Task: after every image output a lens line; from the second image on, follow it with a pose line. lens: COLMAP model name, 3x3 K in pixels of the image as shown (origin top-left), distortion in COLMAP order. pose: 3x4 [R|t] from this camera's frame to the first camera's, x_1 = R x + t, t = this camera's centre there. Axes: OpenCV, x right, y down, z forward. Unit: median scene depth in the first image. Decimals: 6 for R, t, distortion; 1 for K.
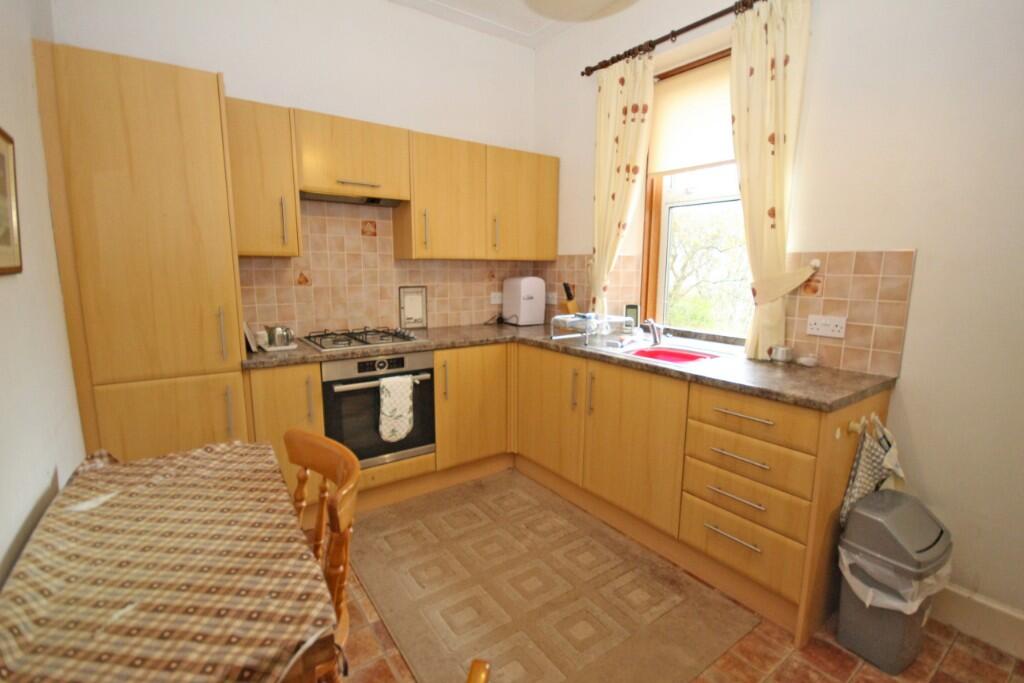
lens RADIAL K [[471.9, 0, 518.1], [0, 471.9, 344.9], [0, 0, 1]] dist [0.000027, 0.000011]
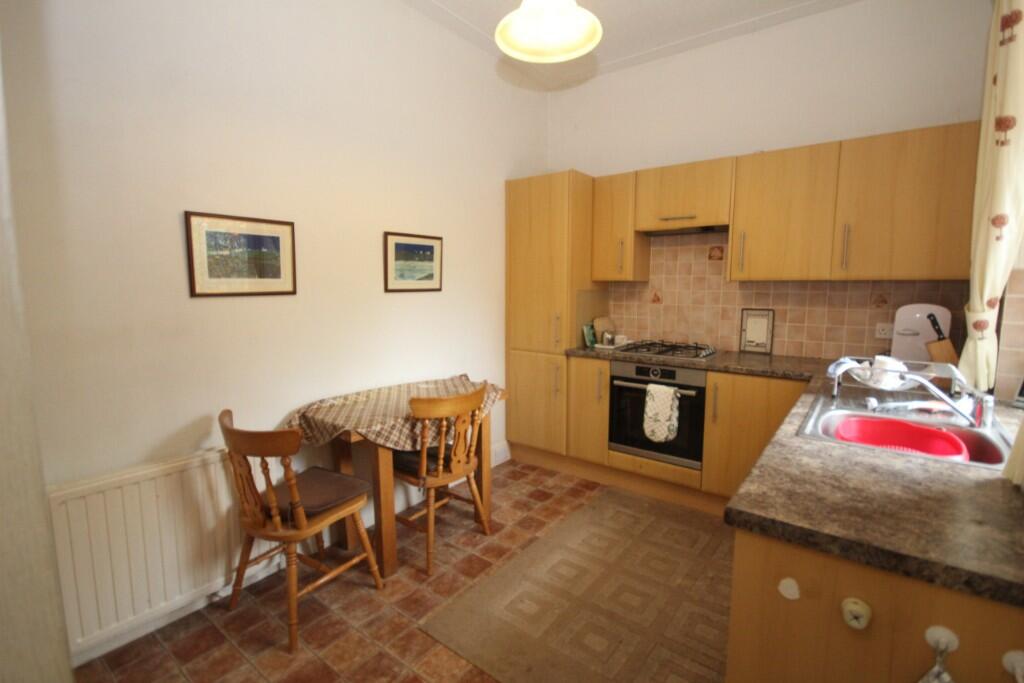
lens RADIAL K [[471.9, 0, 518.1], [0, 471.9, 344.9], [0, 0, 1]] dist [0.000027, 0.000011]
pose [[0.290881, 0.116390, -0.949653, 0.636915], [-0.156456, 0.984998, 0.072799, -0.051369], [0.943880, 0.127403, 0.304727, 0.287546]]
